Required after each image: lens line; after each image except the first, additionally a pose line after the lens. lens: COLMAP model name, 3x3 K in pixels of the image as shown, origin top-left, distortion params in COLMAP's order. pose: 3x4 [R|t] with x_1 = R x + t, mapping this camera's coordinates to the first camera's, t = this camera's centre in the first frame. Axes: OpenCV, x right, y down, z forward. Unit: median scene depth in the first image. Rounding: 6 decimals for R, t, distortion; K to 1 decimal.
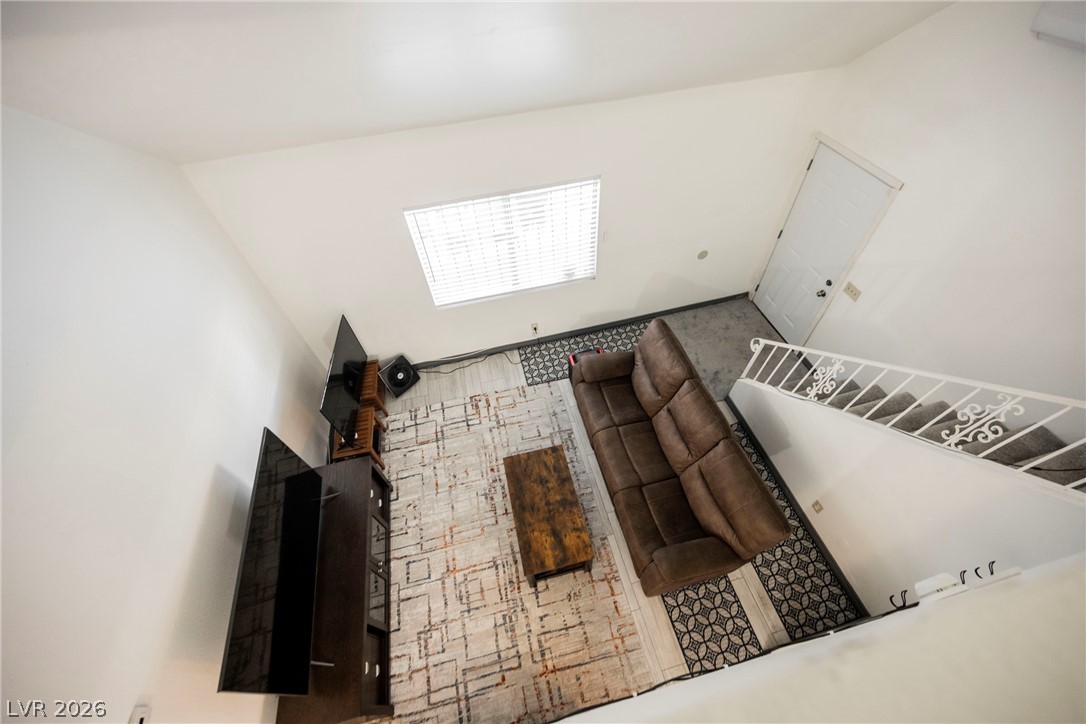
lens RADIAL K [[422.0, 0, 546.5], [0, 422.0, 358.5], [0, 0, 1]] dist [-0.001202, -0.000178]
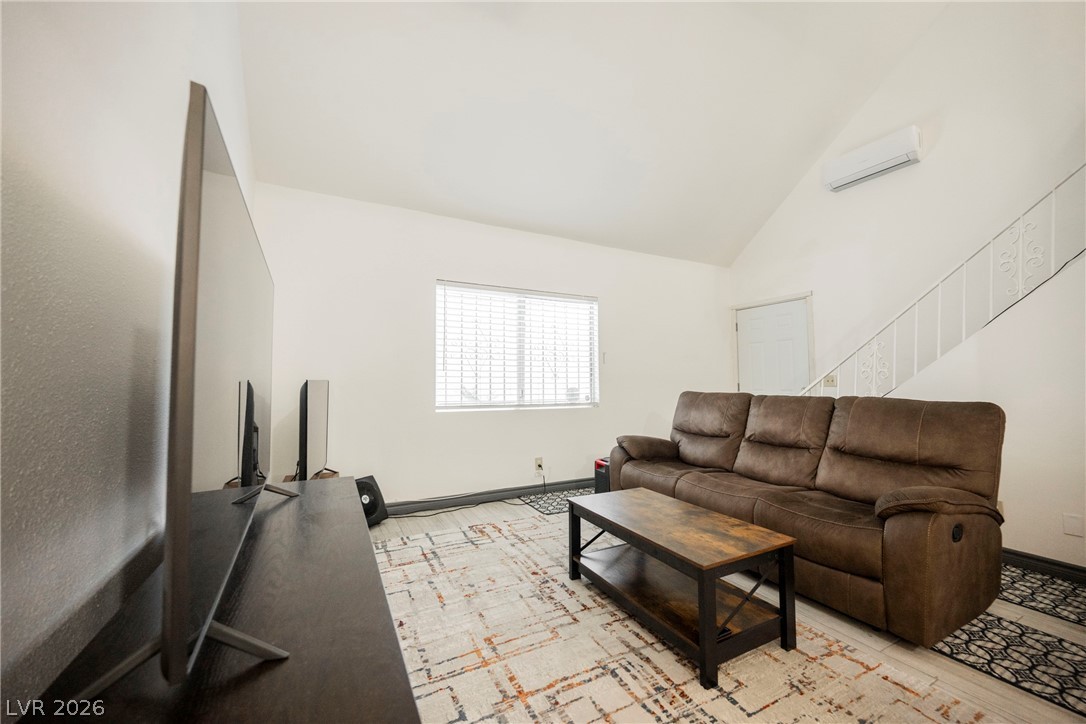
lens RADIAL K [[421.9, 0, 543.4], [0, 421.9, 361.8], [0, 0, 1]] dist [-0.001893, 0.000085]
pose [[0.970500, 0.054674, 0.234819, -0.313568], [0.155294, 0.603254, -0.782284, 0.634704], [-0.184426, 0.795673, 0.576968, 0.494933]]
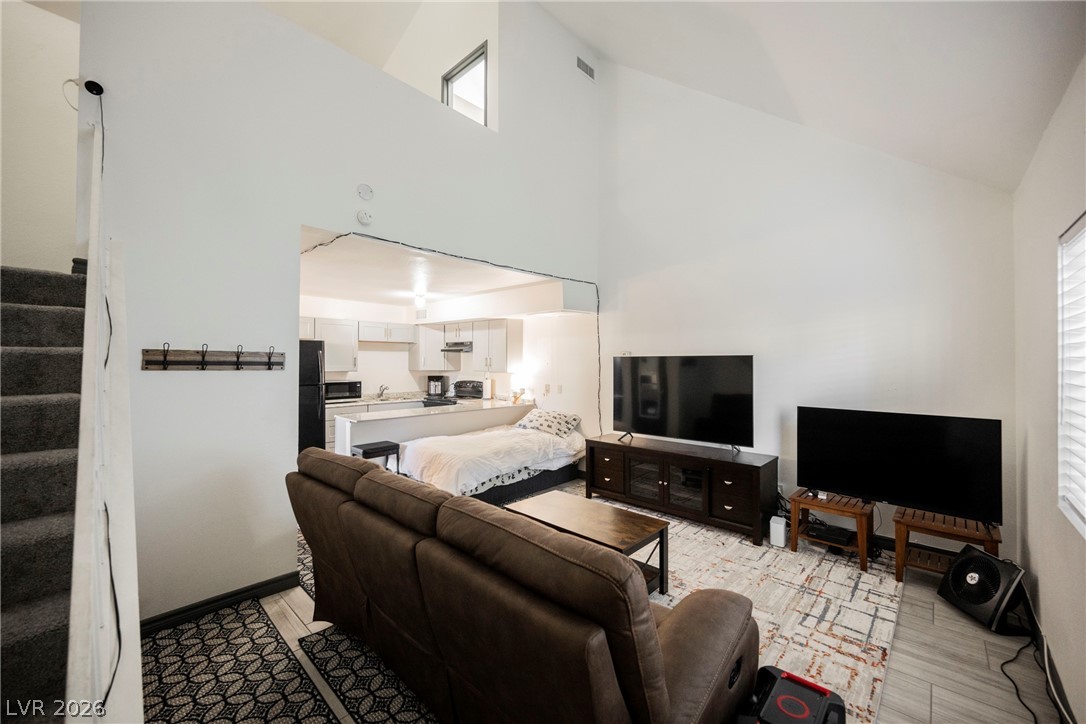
lens RADIAL K [[421.9, 0, 543.4], [0, 421.9, 361.8], [0, 0, 1]] dist [-0.001893, 0.000085]
pose [[-0.837484, 0.044166, -0.544675, 0.479536], [-0.395496, 0.638829, 0.659909, -0.343837], [0.377100, 0.768080, -0.517542, 1.131899]]
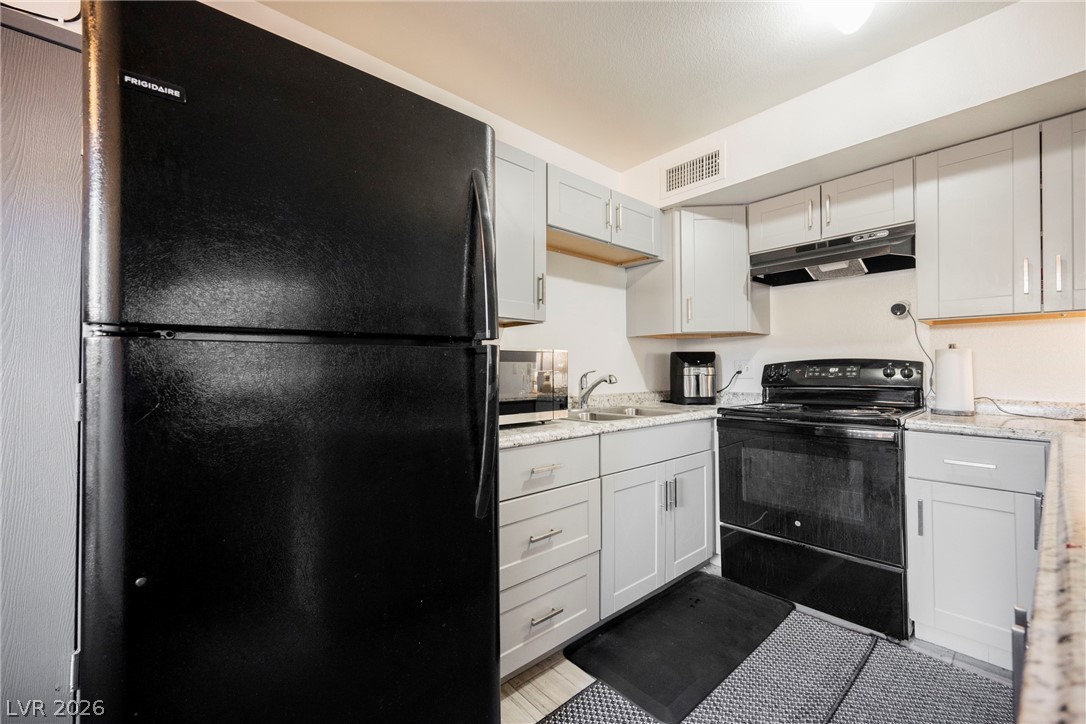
lens RADIAL K [[432.4, 0, 543.0], [0, 432.4, 362.0], [0, 0, 1]] dist [0.000180, -0.000254]
pose [[-0.889606, 0.039632, -0.455006, 0.432005], [-0.321520, 0.653218, 0.685516, 0.781181], [0.324386, 0.756132, -0.568364, 0.328432]]
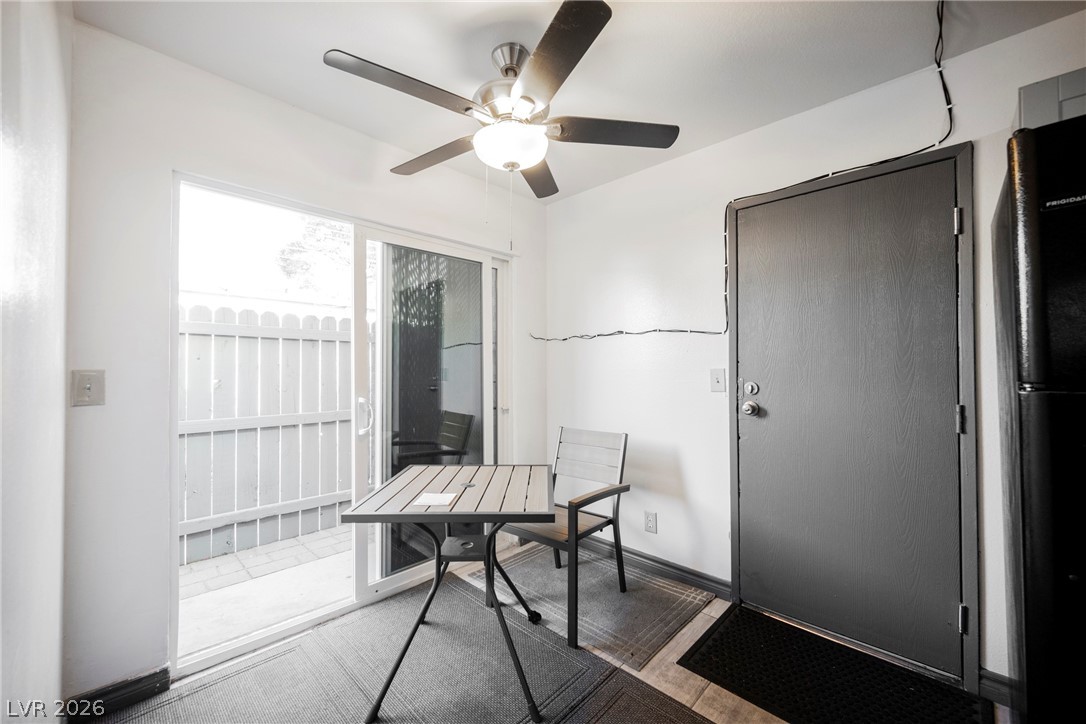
lens RADIAL K [[421.9, 0, 543.4], [0, 421.9, 361.8], [0, 0, 1]] dist [-0.001893, 0.000085]
pose [[-0.527291, 0.058755, 0.847651, 0.453767], [0.667677, 0.645660, 0.370582, 0.656531], [-0.525521, 0.761361, -0.379679, 0.393773]]
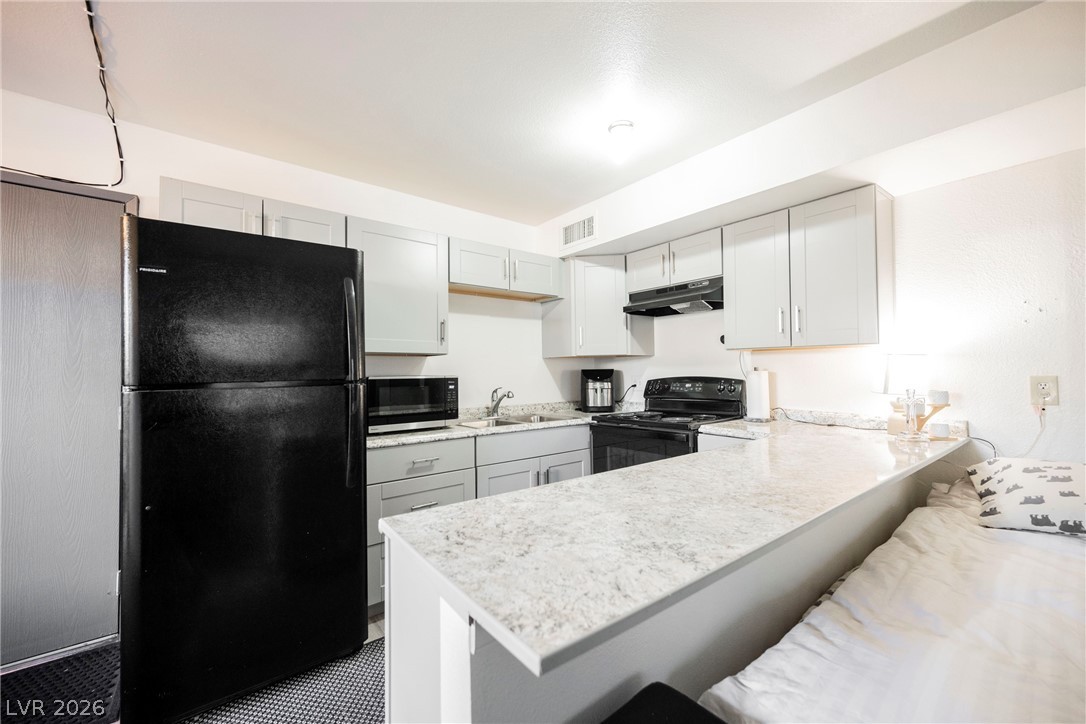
lens RADIAL K [[429.1, 0, 543.6], [0, 429.1, 361.6], [0, 0, 1]] dist [-0.001142, 0.000078]
pose [[-0.908771, 0.046017, -0.414750, 0.335530], [-0.283543, 0.661127, 0.694633, 0.569778], [0.306168, 0.748861, -0.587765, 0.475006]]
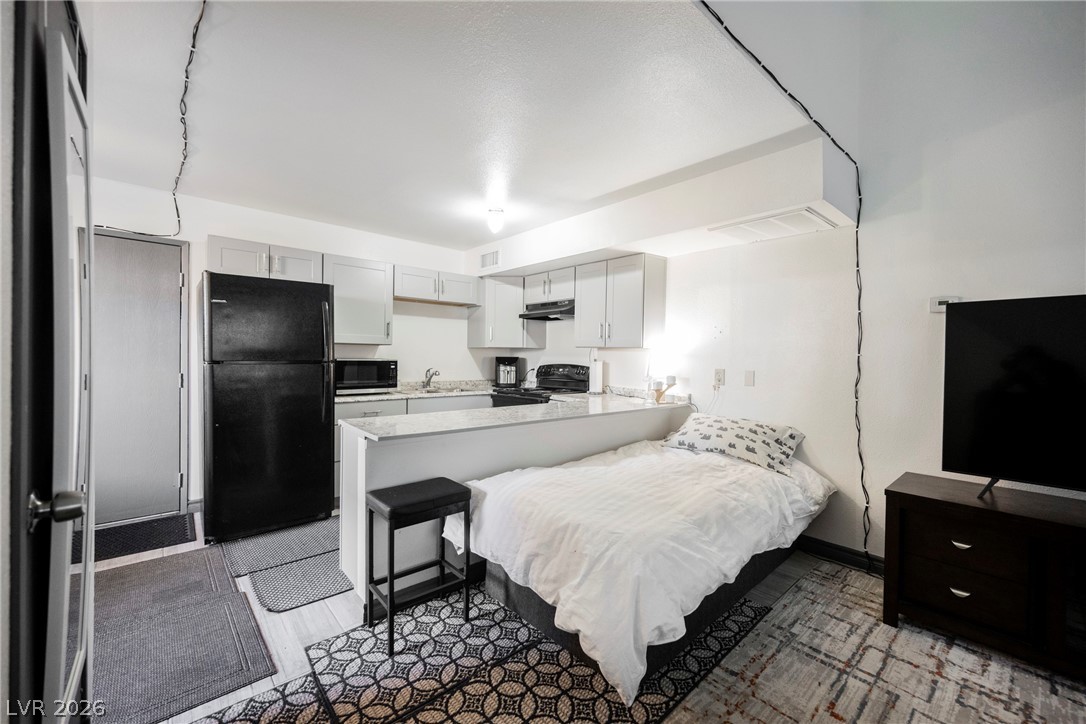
lens RADIAL K [[429.1, 0, 543.6], [0, 429.1, 361.6], [0, 0, 1]] dist [-0.001142, 0.000078]
pose [[-0.886100, 0.038504, -0.461893, 0.343214], [-0.338806, 0.626230, 0.702173, 0.244989], [0.316287, 0.778687, -0.541857, 0.732720]]
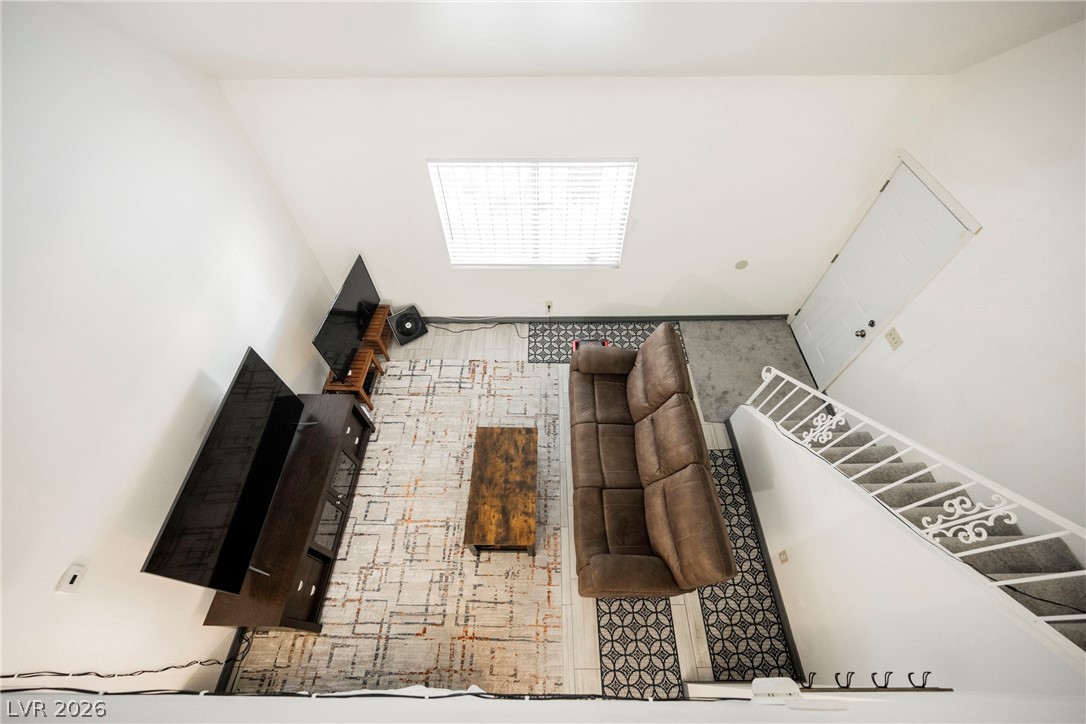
lens RADIAL K [[421.9, 0, 543.4], [0, 421.9, 361.8], [0, 0, 1]] dist [-0.001893, 0.000085]
pose [[0.969772, 0.218555, -0.108519, 0.130911], [-0.210547, 0.974256, 0.080590, -0.031128], [0.123339, -0.055305, 0.990822, 0.033887]]
